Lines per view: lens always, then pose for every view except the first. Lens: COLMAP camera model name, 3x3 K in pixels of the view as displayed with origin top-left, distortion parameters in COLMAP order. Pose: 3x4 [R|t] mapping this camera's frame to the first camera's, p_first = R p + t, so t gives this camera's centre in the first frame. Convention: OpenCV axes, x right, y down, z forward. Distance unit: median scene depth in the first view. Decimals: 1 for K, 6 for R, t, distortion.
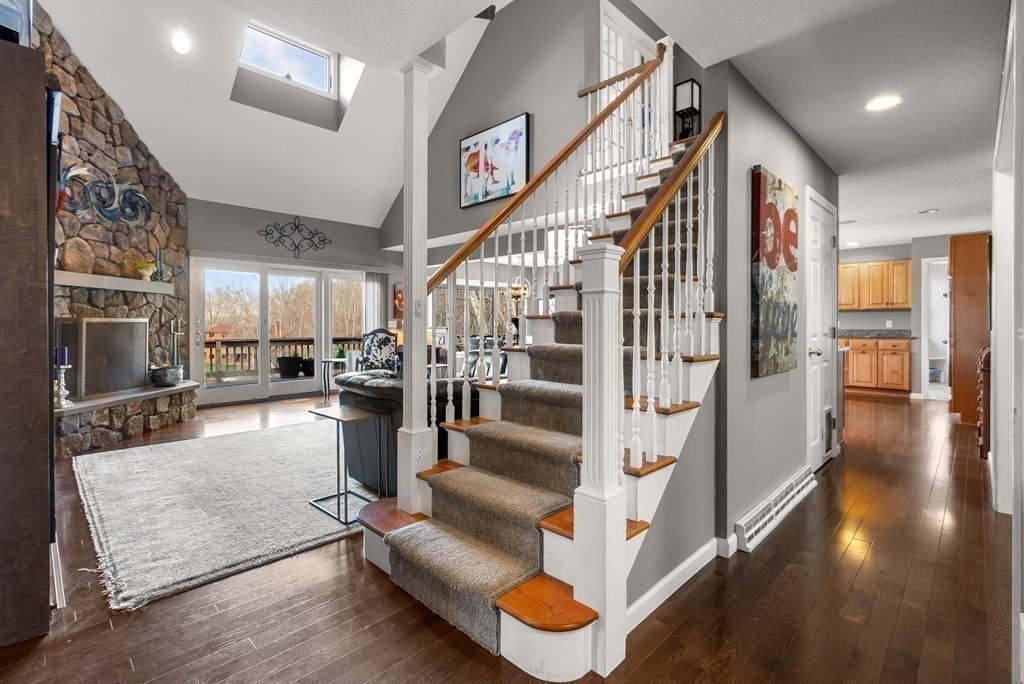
lens RADIAL K [[469.1, 0, 505.0], [0, 469.1, 322.2], [0, 0, 1]] dist [-0.005305, 0.001350]
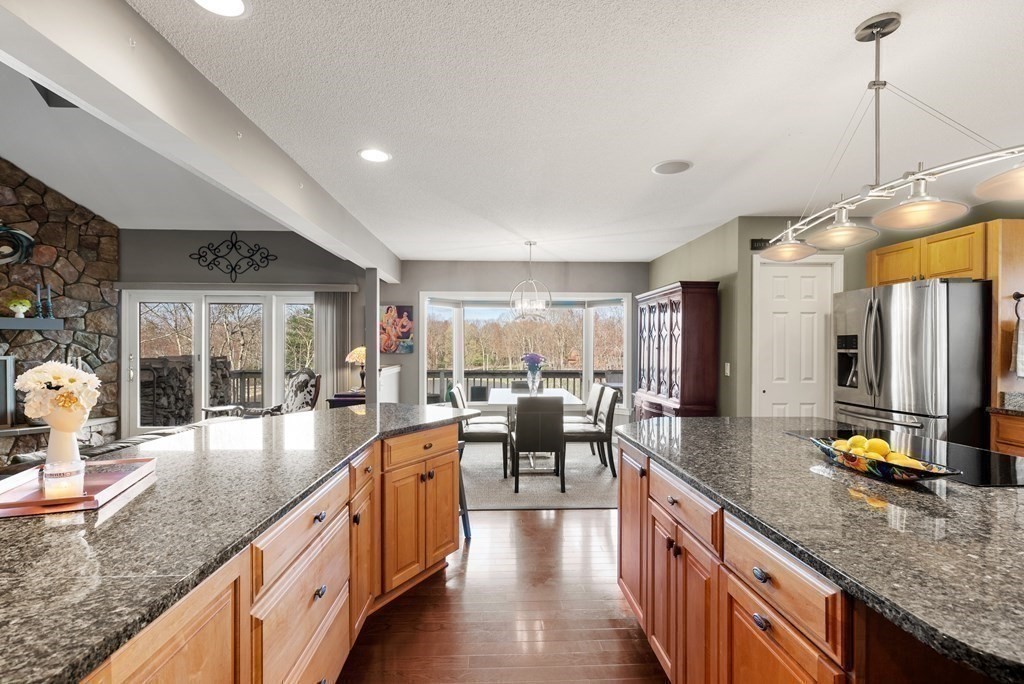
lens RADIAL K [[469.1, 0, 508.2], [0, 469.1, 359.4], [0, 0, 1]] dist [-0.005305, 0.001350]
pose [[0.735865, 0.009776, -0.677057, 0.621064], [0.000112, 0.999894, 0.014559, -0.012717], [0.677128, -0.010789, 0.735786, 0.911307]]
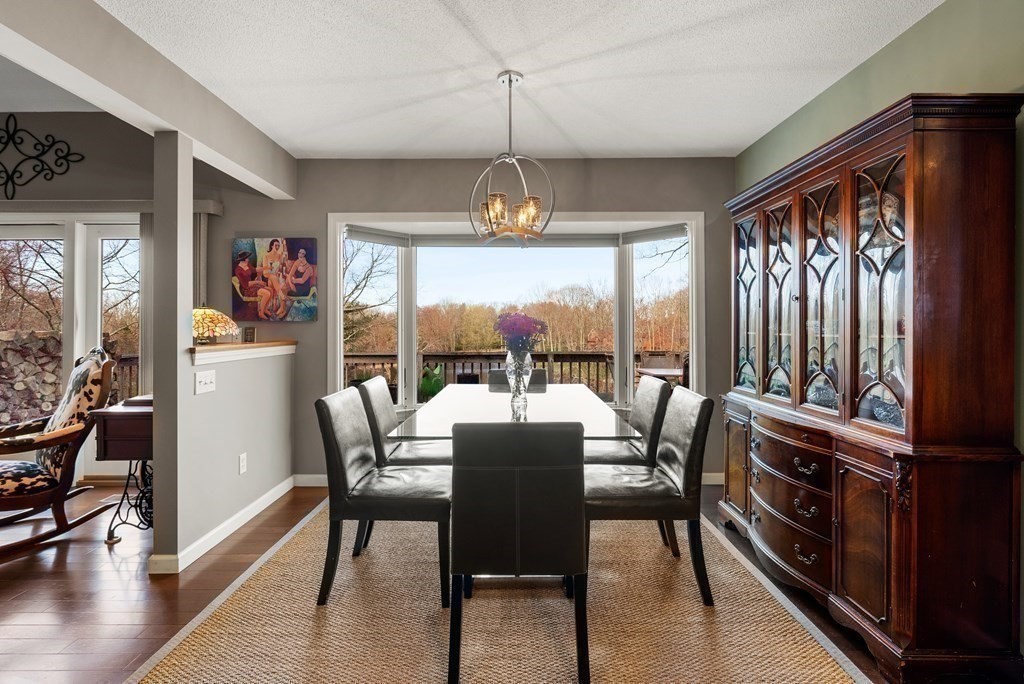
lens RADIAL K [[469.1, 0, 511.0], [0, 469.1, 335.5], [0, 0, 1]] dist [-0.005305, 0.001350]
pose [[0.711990, -0.002739, -0.702184, 0.339418], [0.005183, 0.999986, 0.001355, 0.007615], [0.702170, -0.004604, 0.711994, 1.300558]]
